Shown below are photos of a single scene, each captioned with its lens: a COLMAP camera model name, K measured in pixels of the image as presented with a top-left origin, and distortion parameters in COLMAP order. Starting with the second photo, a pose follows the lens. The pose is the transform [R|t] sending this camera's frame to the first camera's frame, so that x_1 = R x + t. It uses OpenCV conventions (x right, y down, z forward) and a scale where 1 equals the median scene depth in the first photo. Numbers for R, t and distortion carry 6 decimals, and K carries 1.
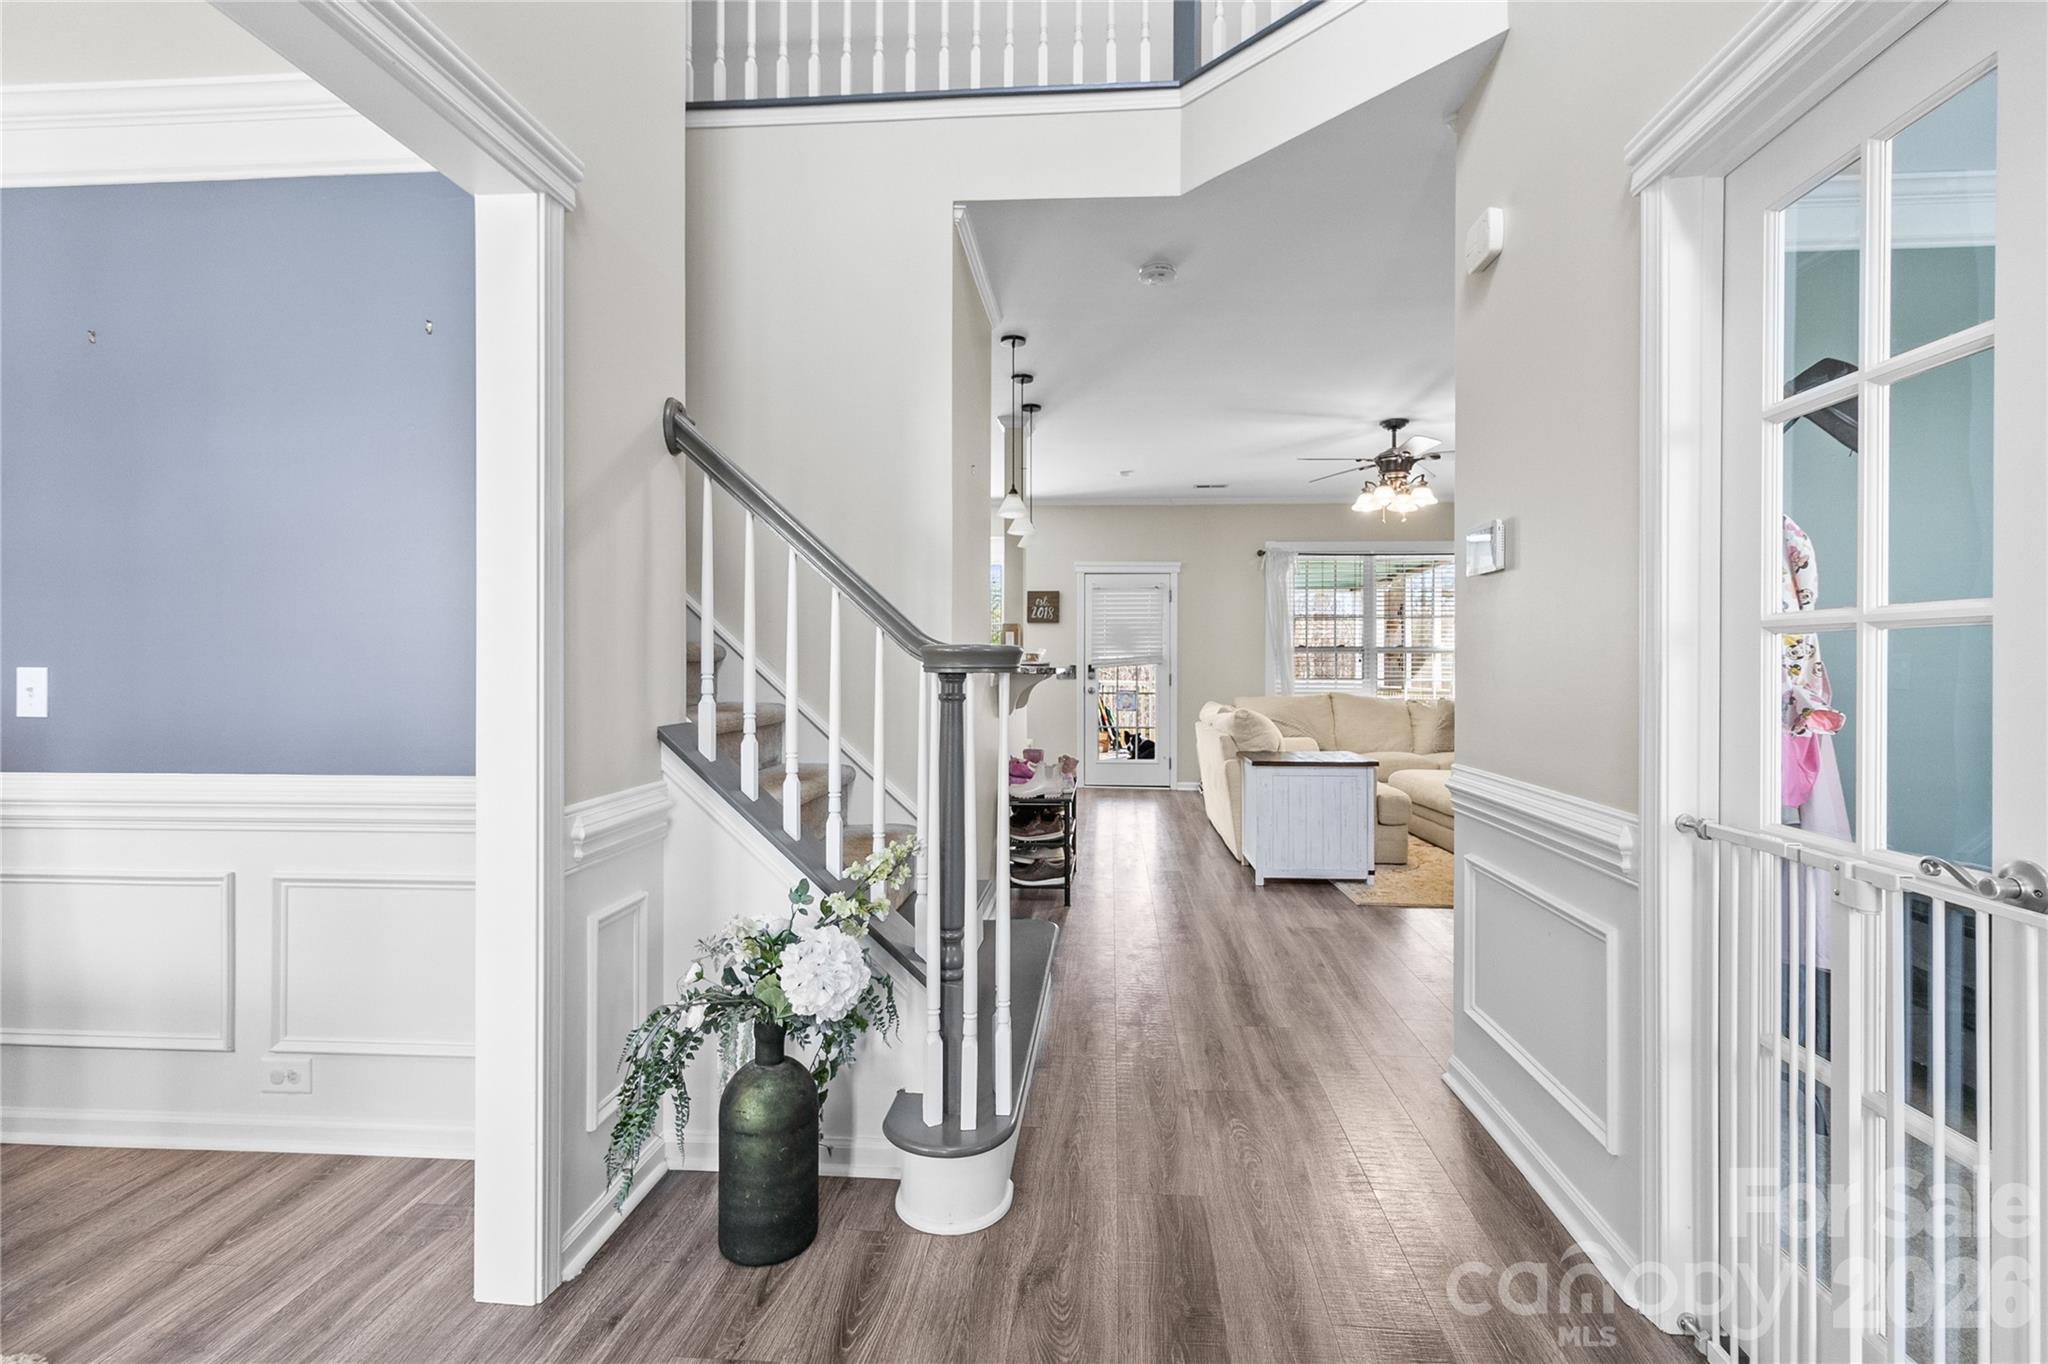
lens RADIAL K [[950.1, 0, 1028.8], [0, 950.1, 658.7], [0, 0, 1]] dist [0.010192, -0.000401]
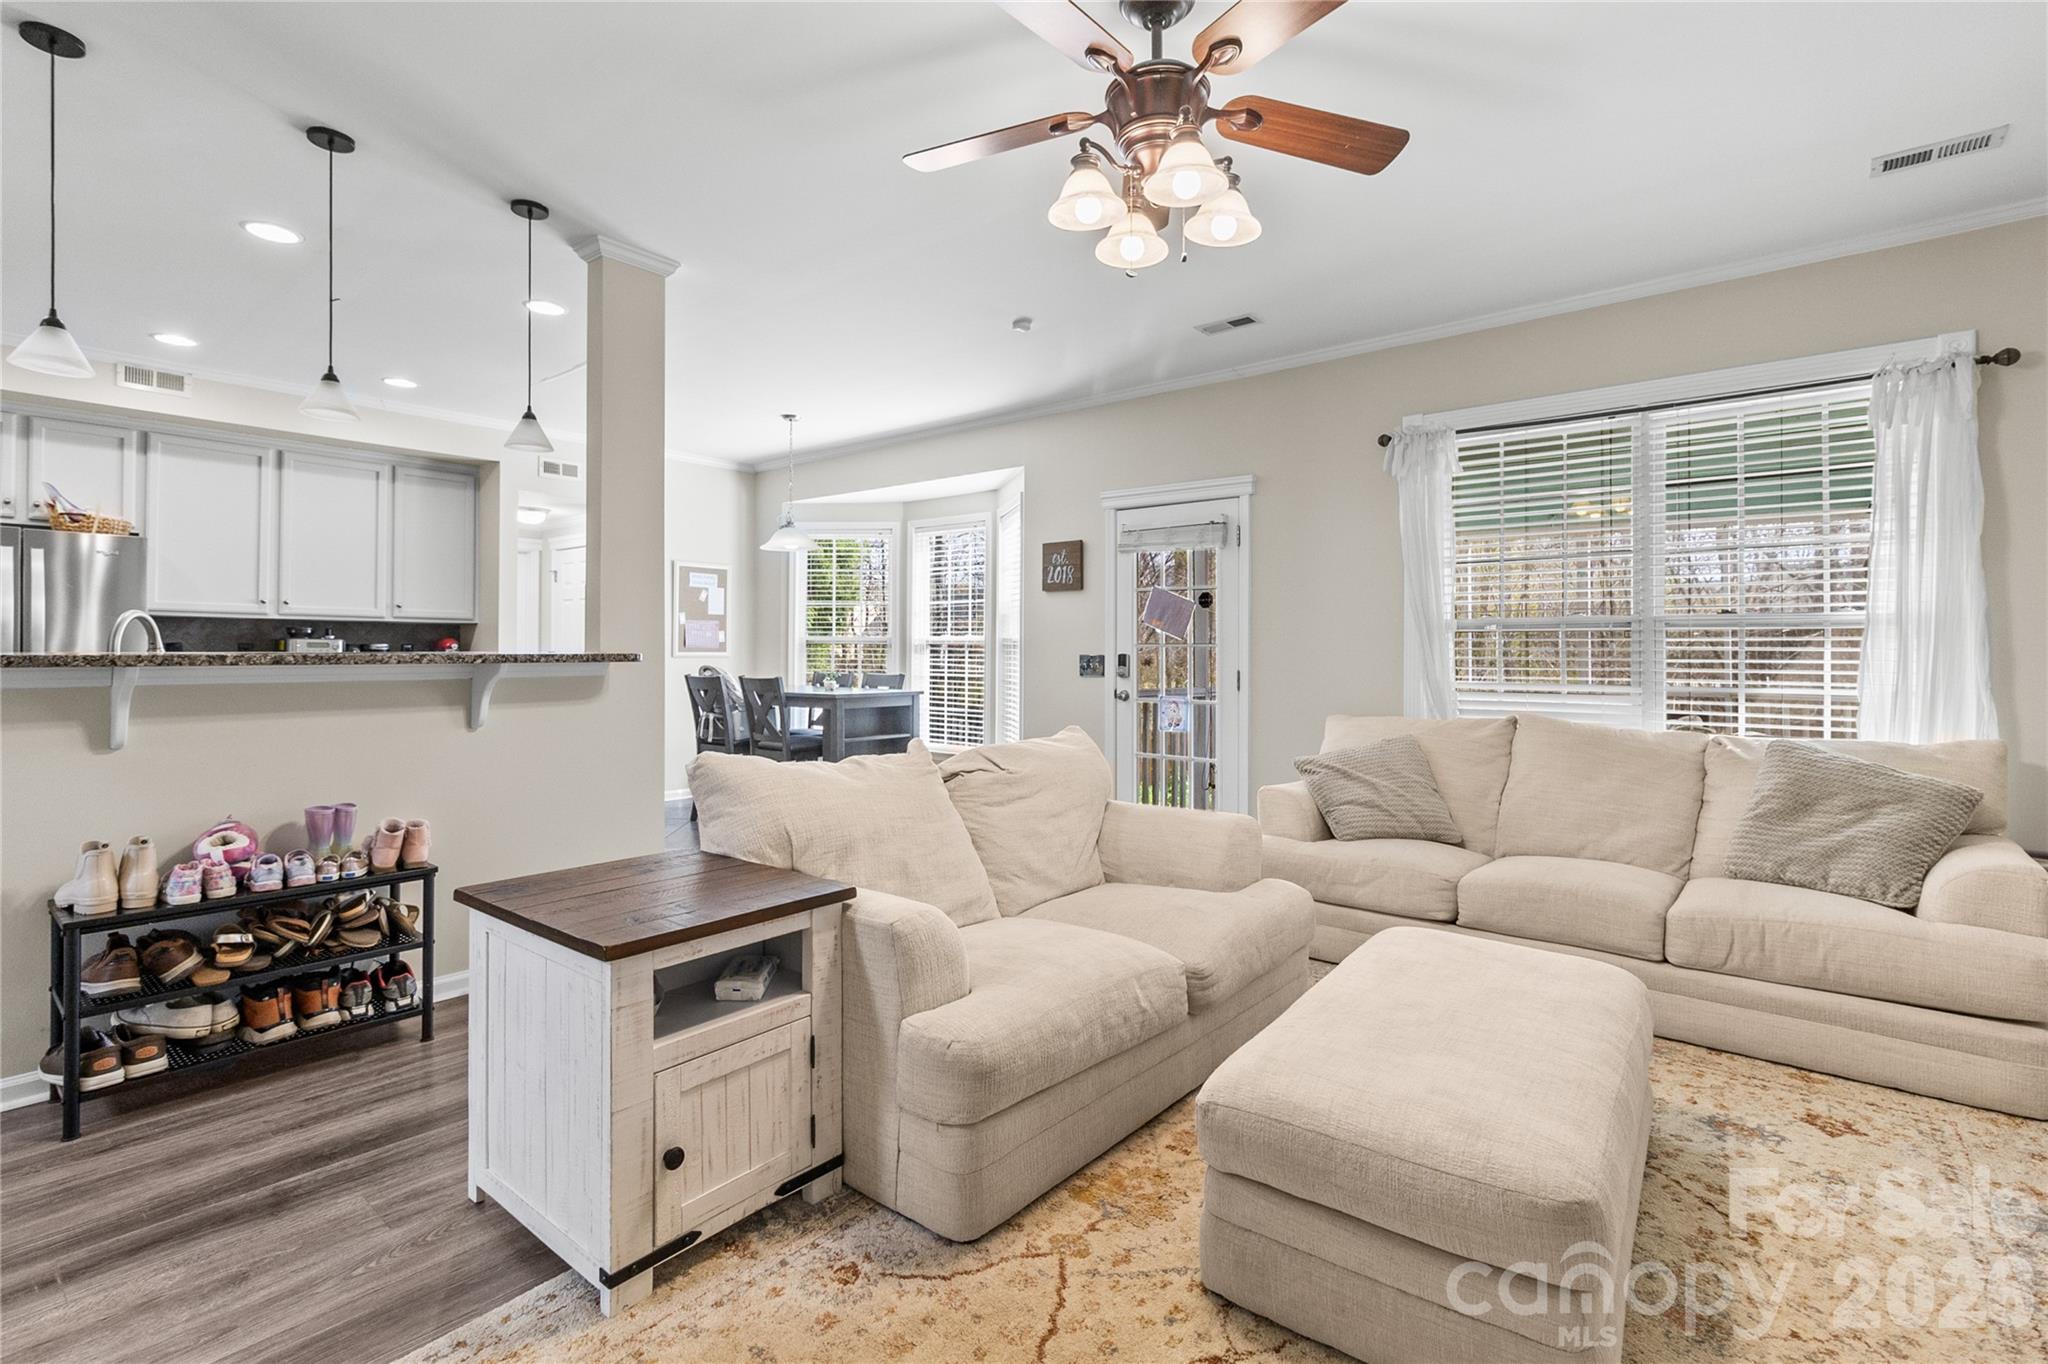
lens RADIAL K [[950.1, 0, 1028.8], [0, 950.1, 658.7], [0, 0, 1]] dist [0.010192, -0.000401]
pose [[0.823476, 0.005517, -0.567325, 0.381799], [-0.000477, 0.999959, 0.009032, 0.003888], [0.567352, -0.007167, 0.823445, 0.462339]]
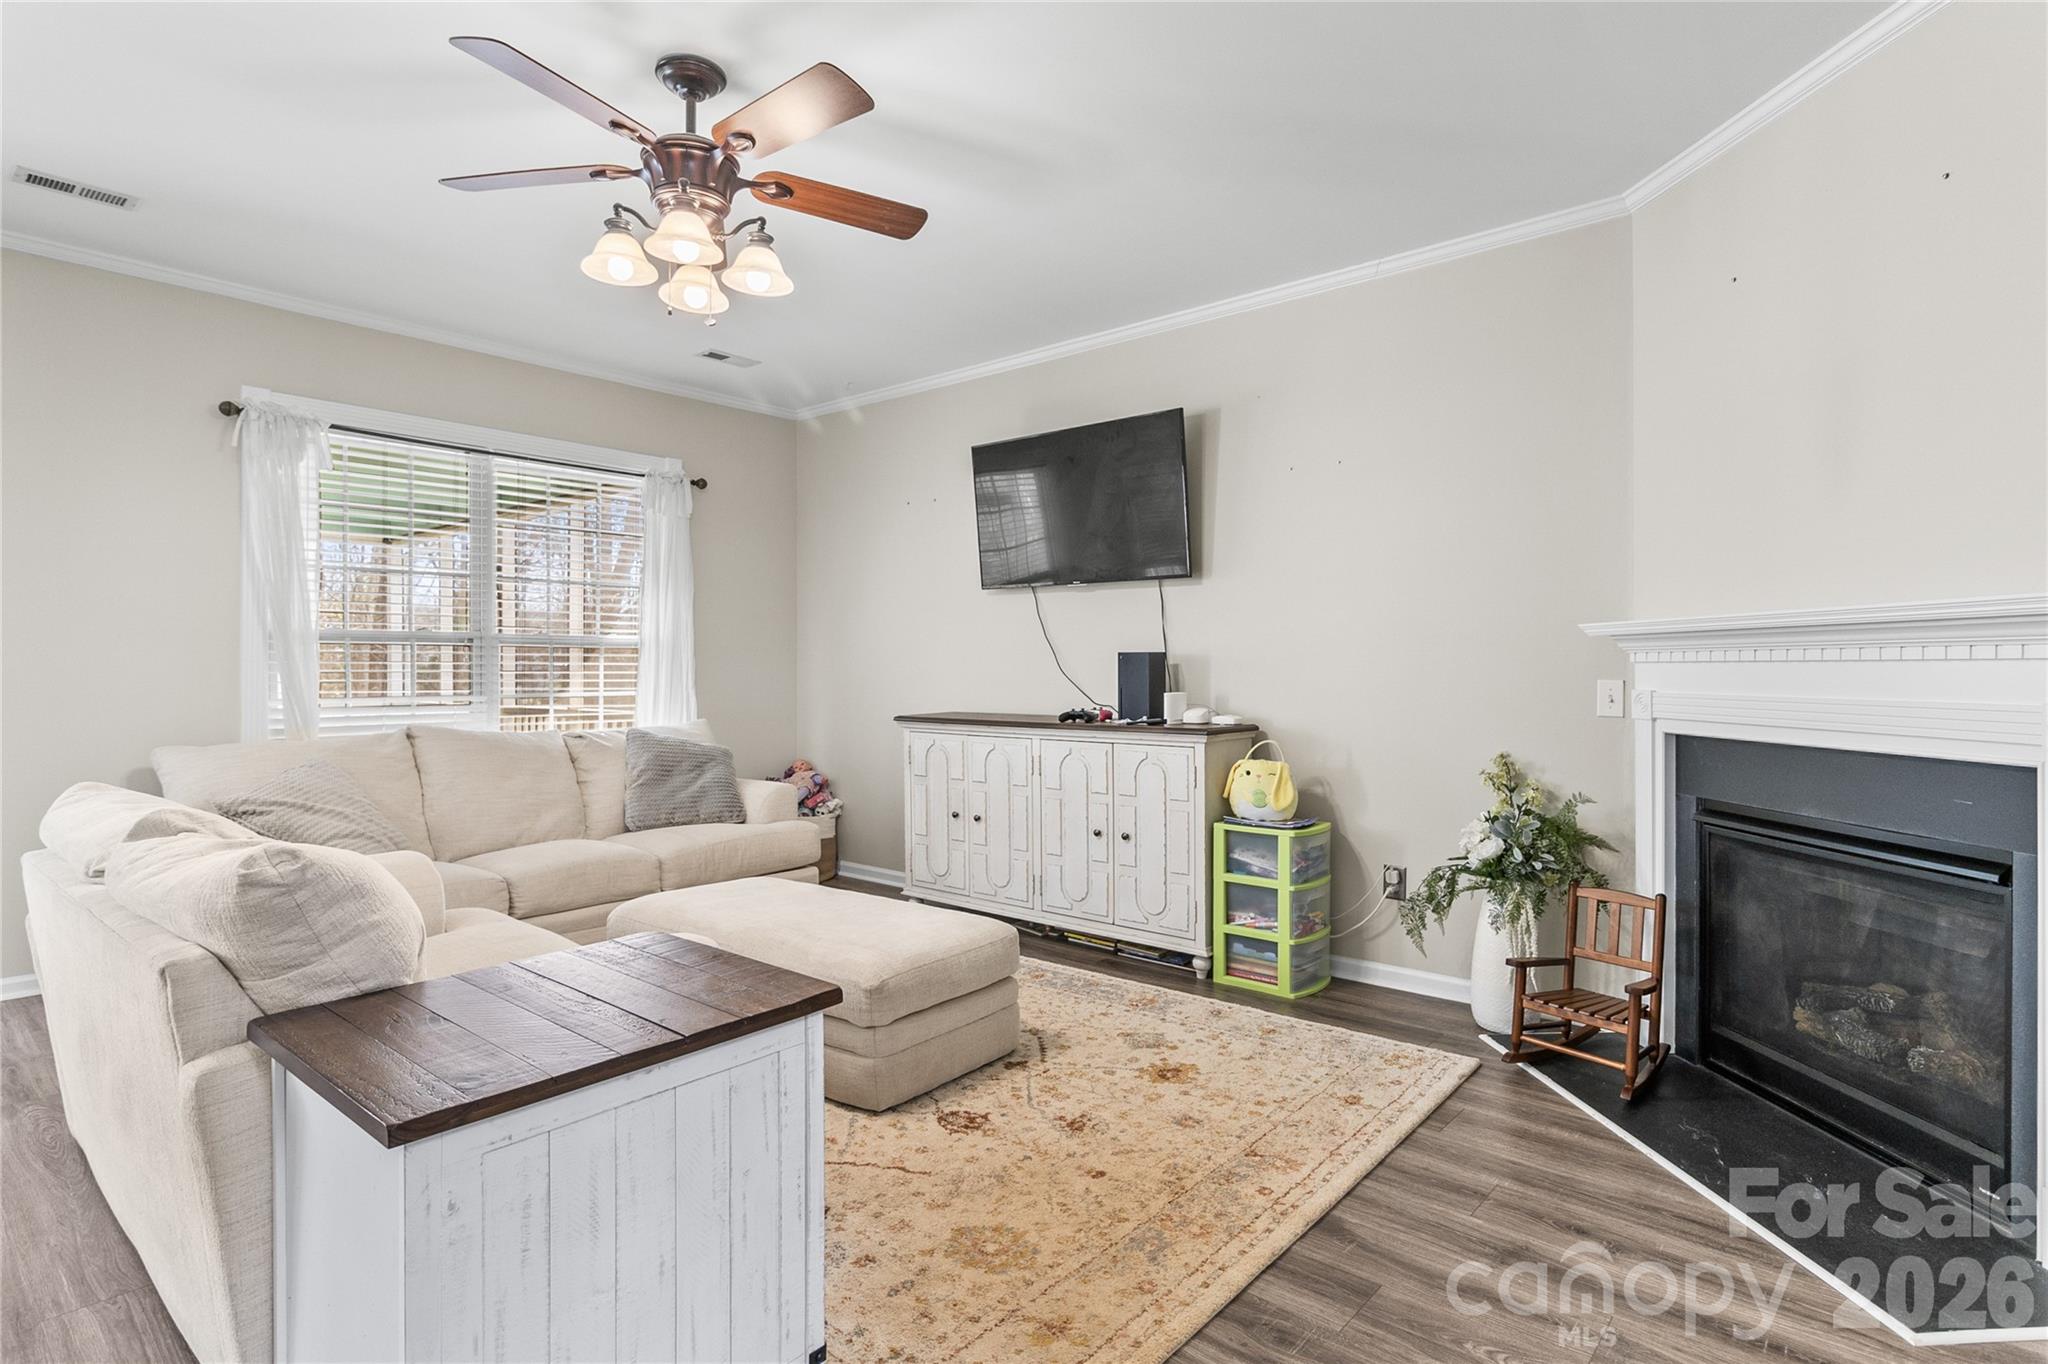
lens RADIAL K [[1039.5, 0, 1018.1], [0, 1039.5, 663.3], [0, 0, 1]] dist [0.002877, 0.000513]
pose [[0.591752, 0.003030, 0.806114, 0.075698], [-0.004210, 0.999991, -0.000669, 0.002817], [-0.806109, -0.002998, 0.591760, 0.436684]]
